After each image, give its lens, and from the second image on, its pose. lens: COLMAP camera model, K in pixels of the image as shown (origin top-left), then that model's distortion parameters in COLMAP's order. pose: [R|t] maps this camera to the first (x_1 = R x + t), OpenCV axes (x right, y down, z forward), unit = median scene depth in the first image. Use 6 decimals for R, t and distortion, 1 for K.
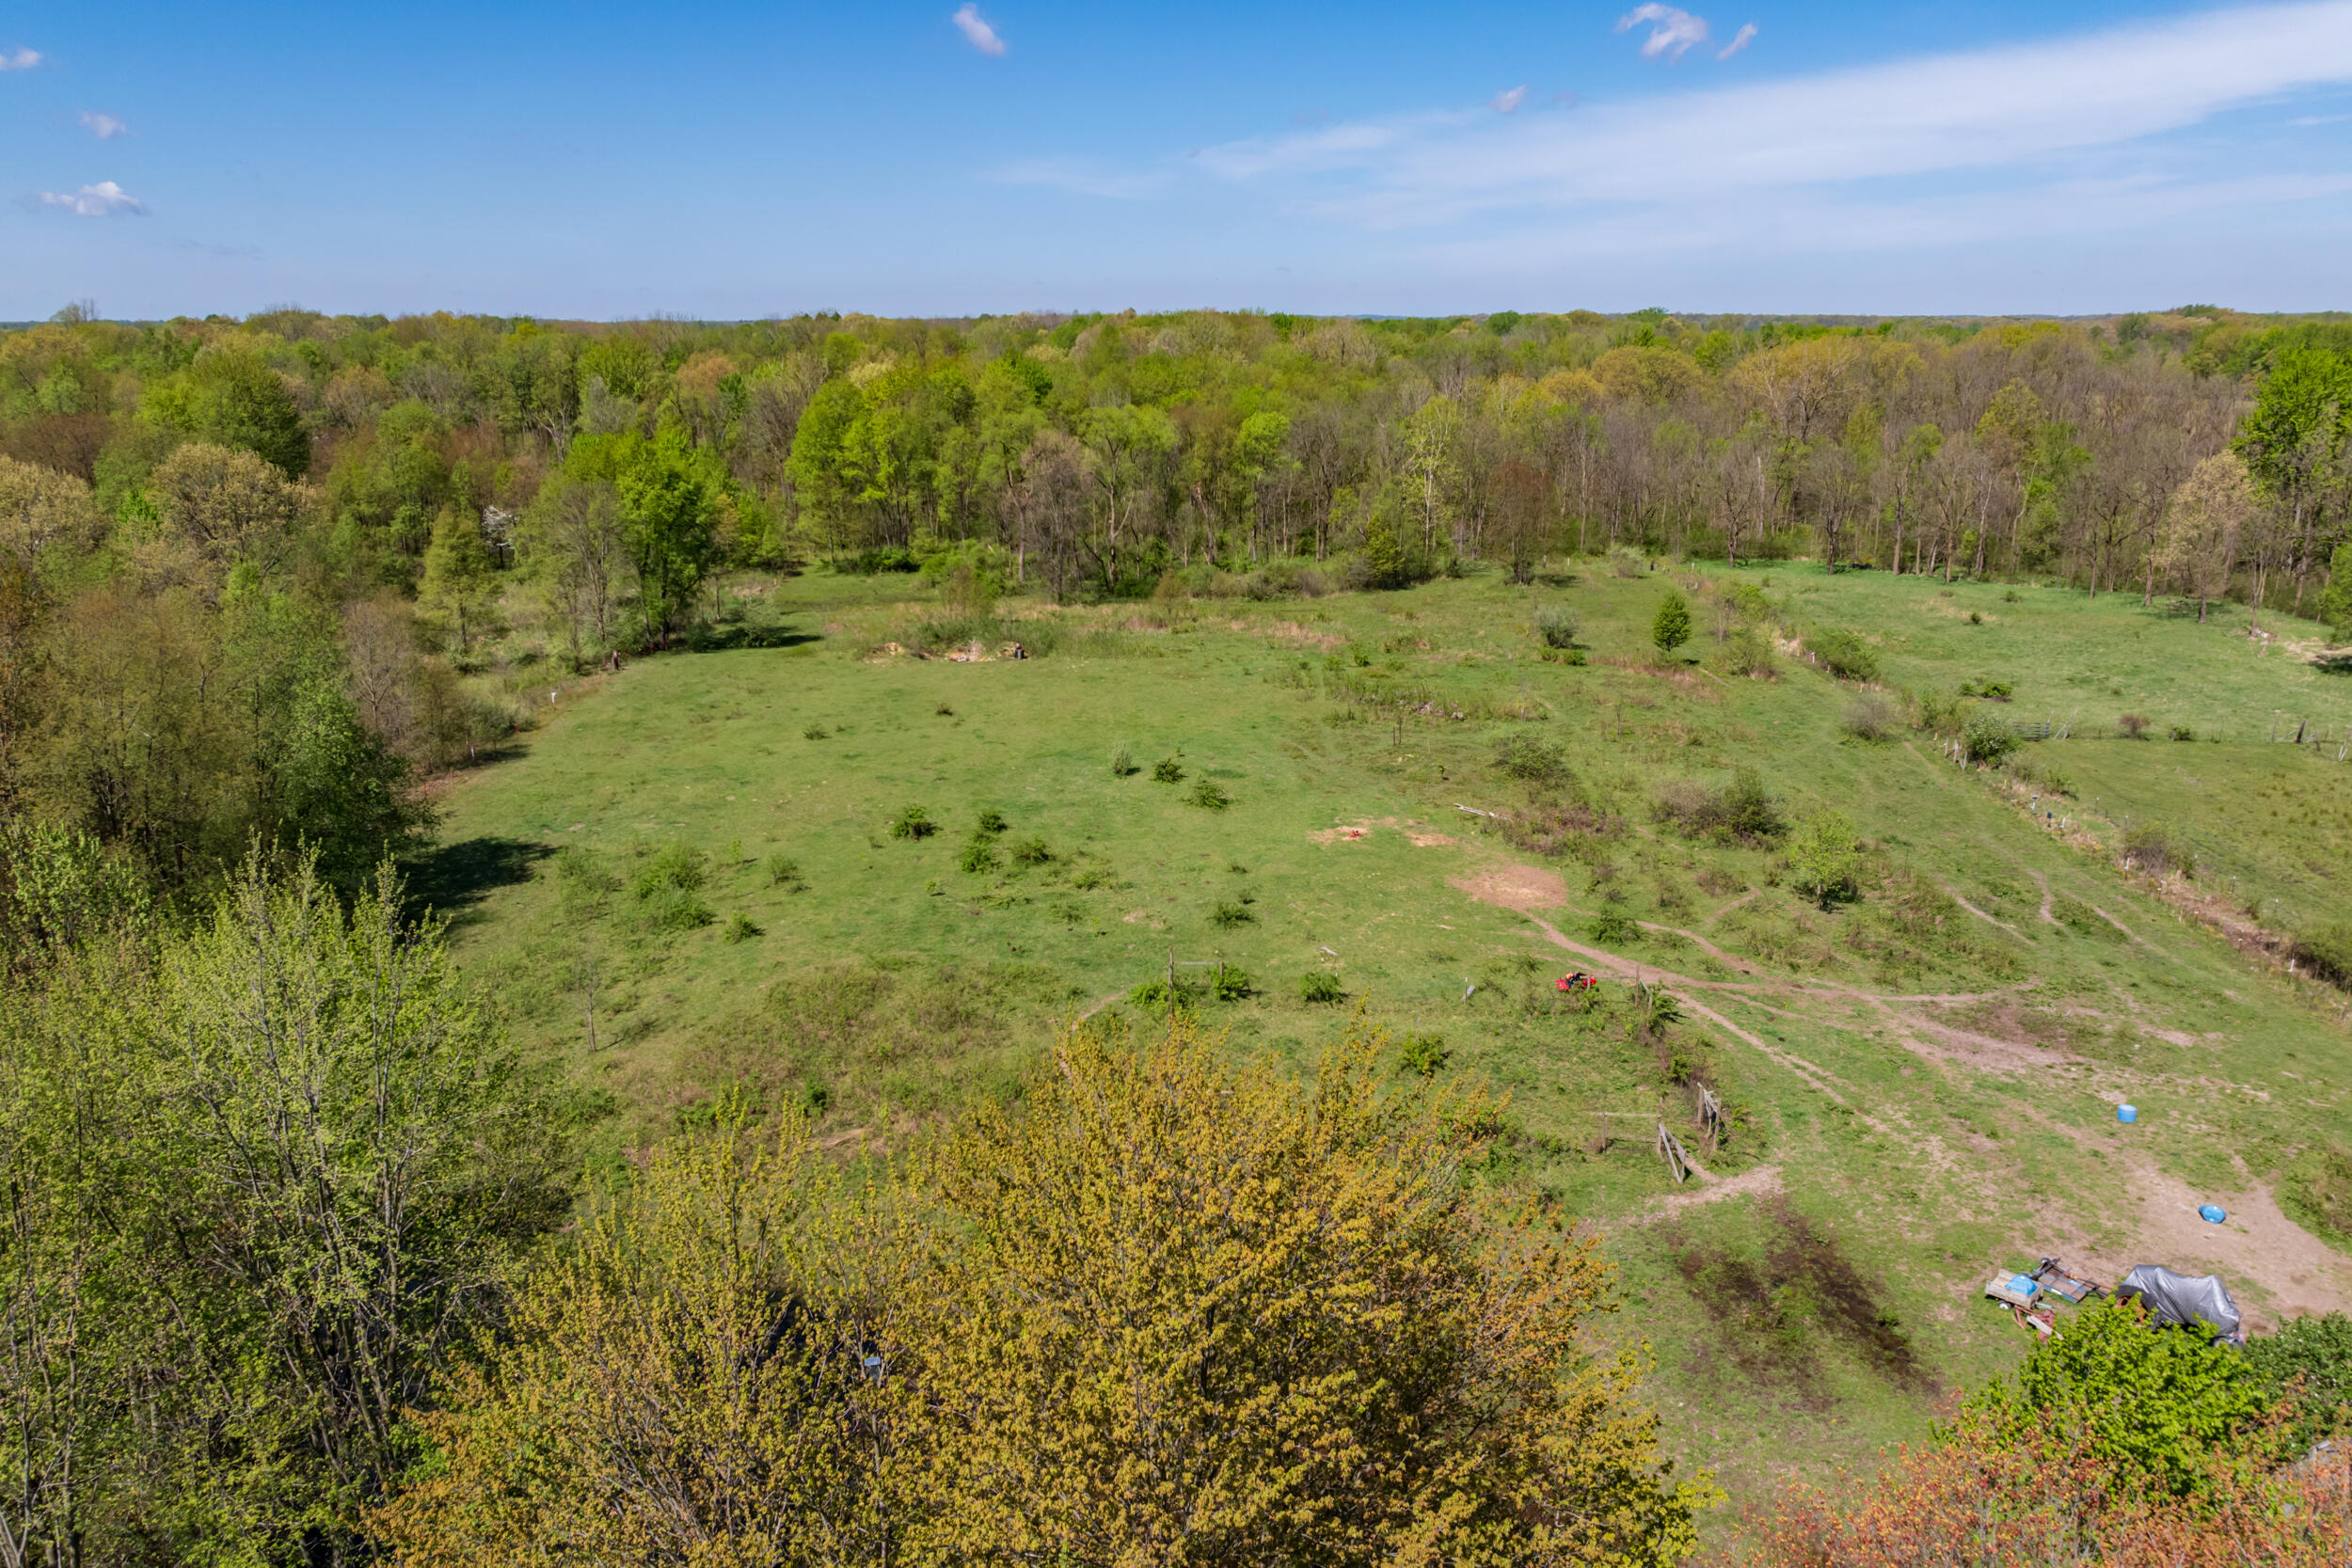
lens RADIAL K [[1625.8, 0, 1175.1], [0, 1625.8, 783.5], [0, 0, 1]] dist [0.001938, -0.000354]
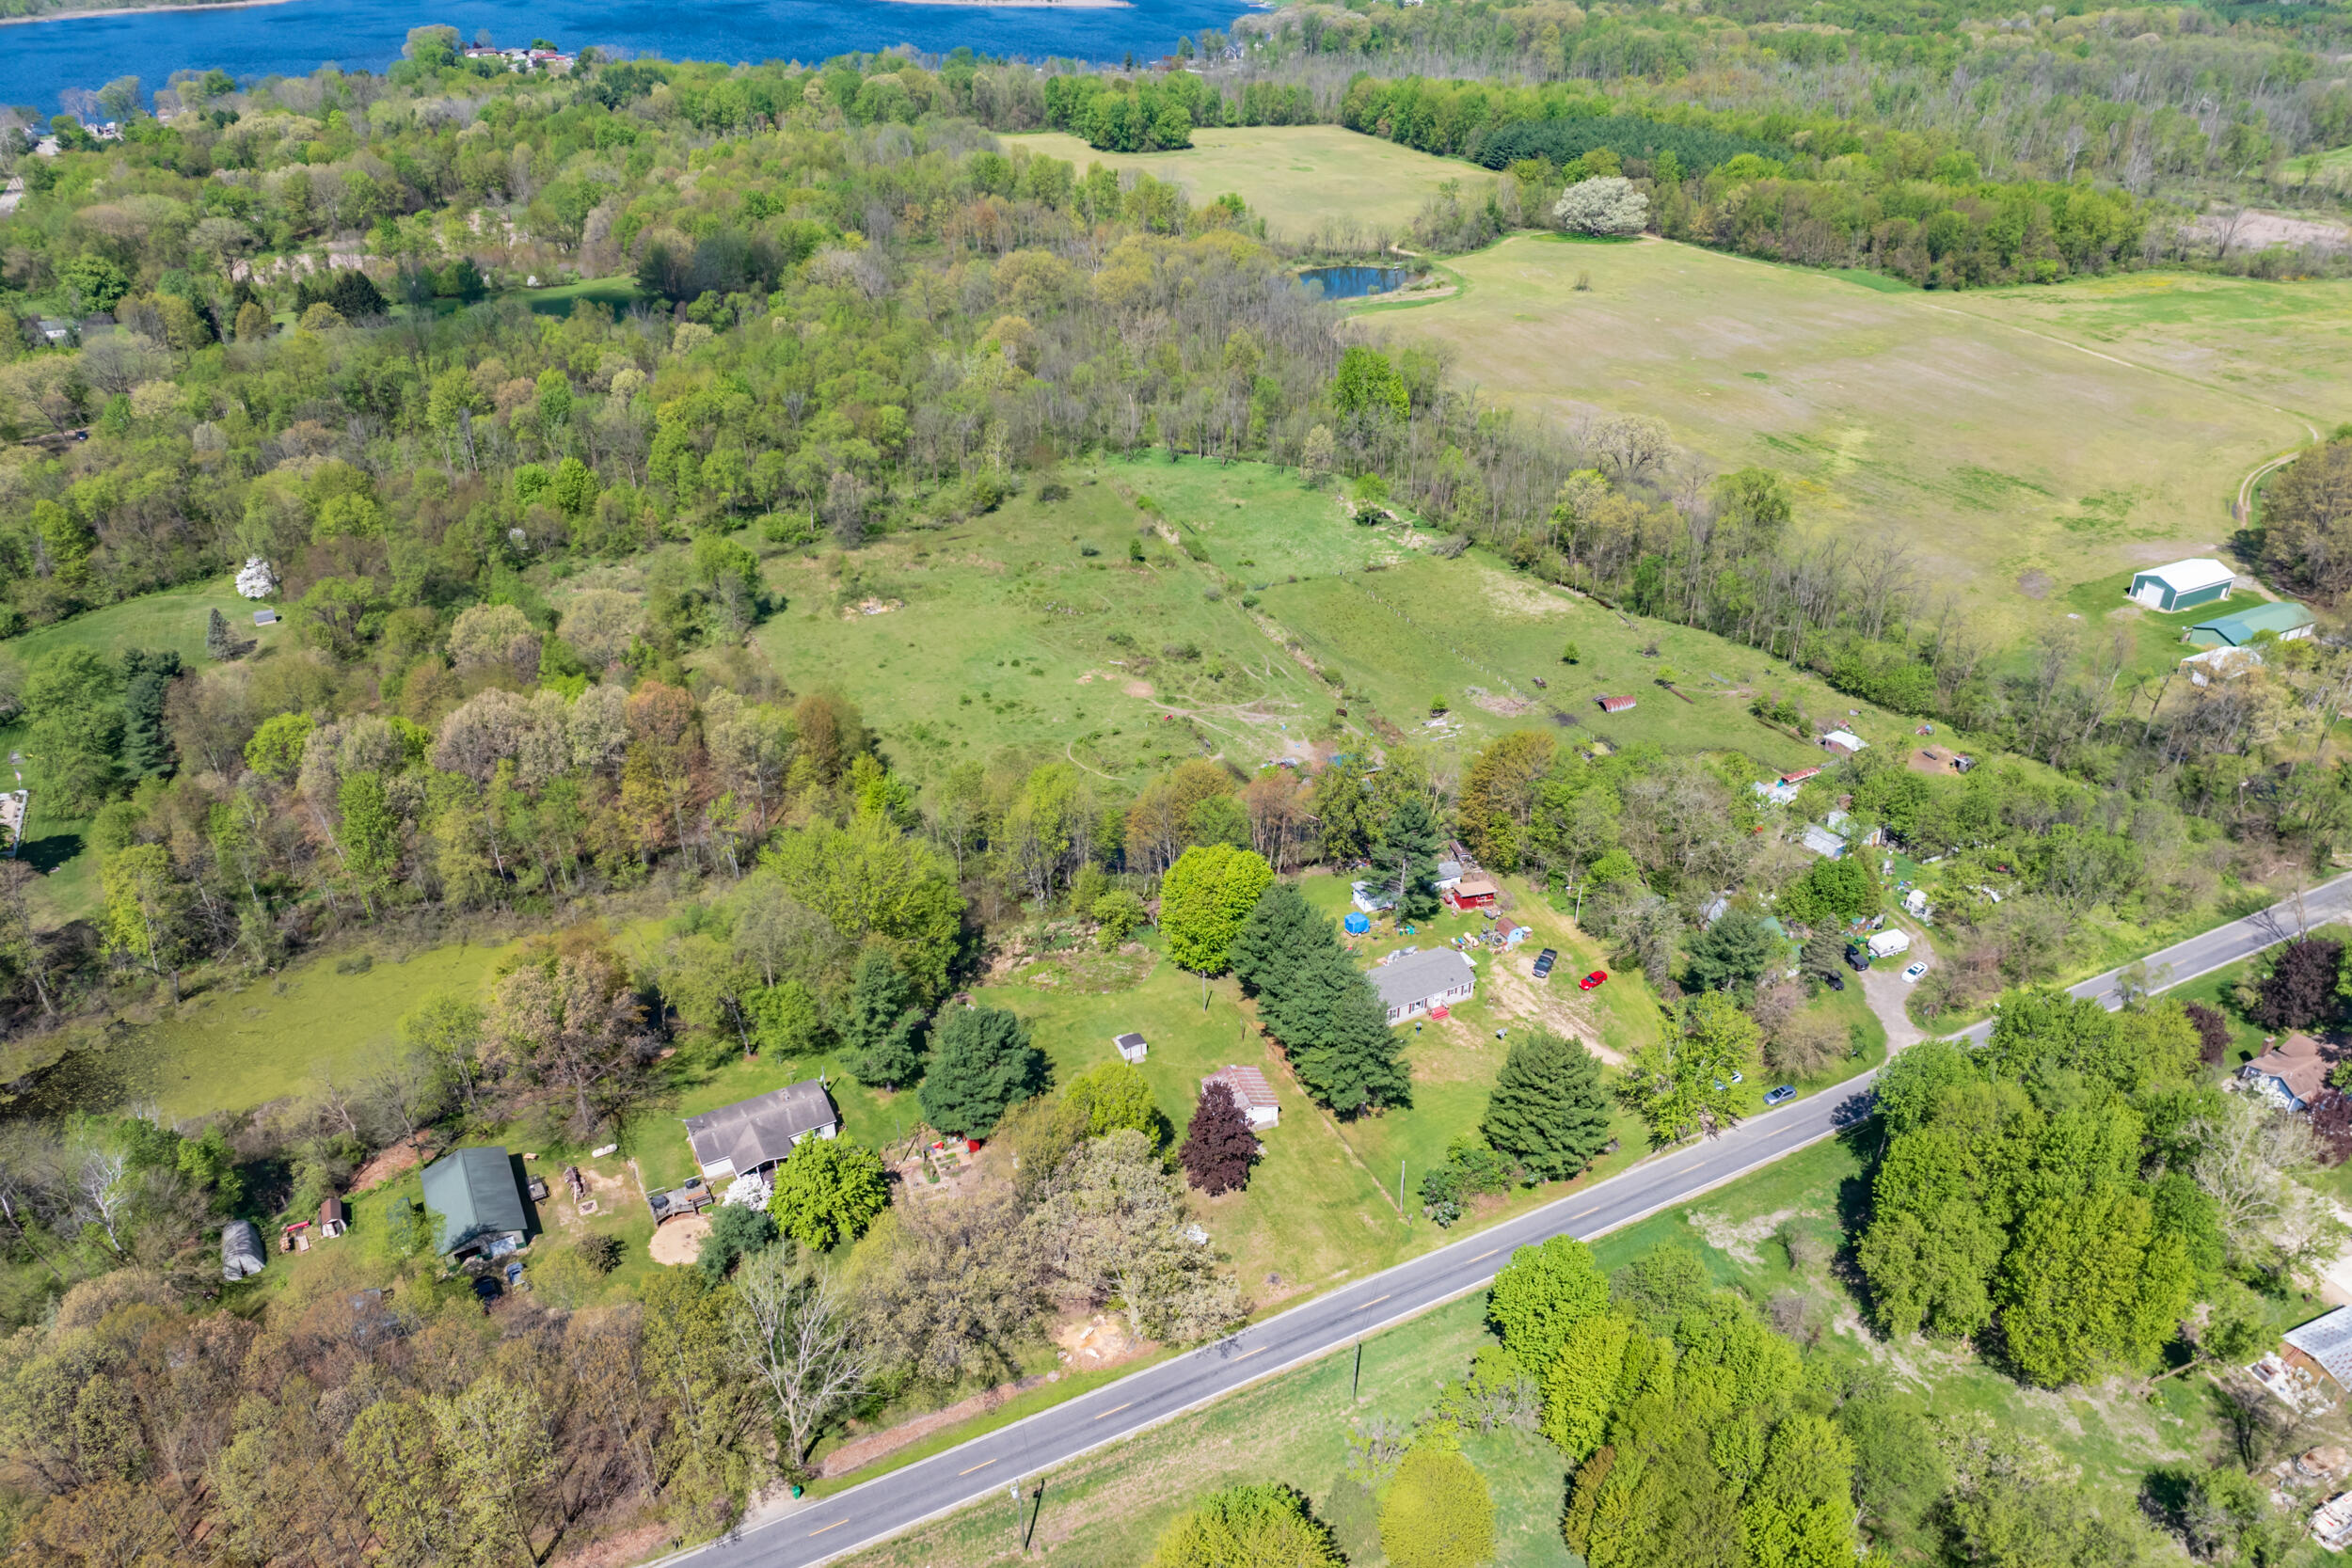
lens RADIAL K [[1625.8, 0, 1177.1], [0, 1625.8, 783.8], [0, 0, 1]] dist [0.001938, -0.000354]
pose [[0.906196, -0.204342, 0.370207, -1.079017], [0.109283, 0.958918, 0.261788, -0.661535], [-0.408493, -0.196774, 0.891299, -2.270259]]
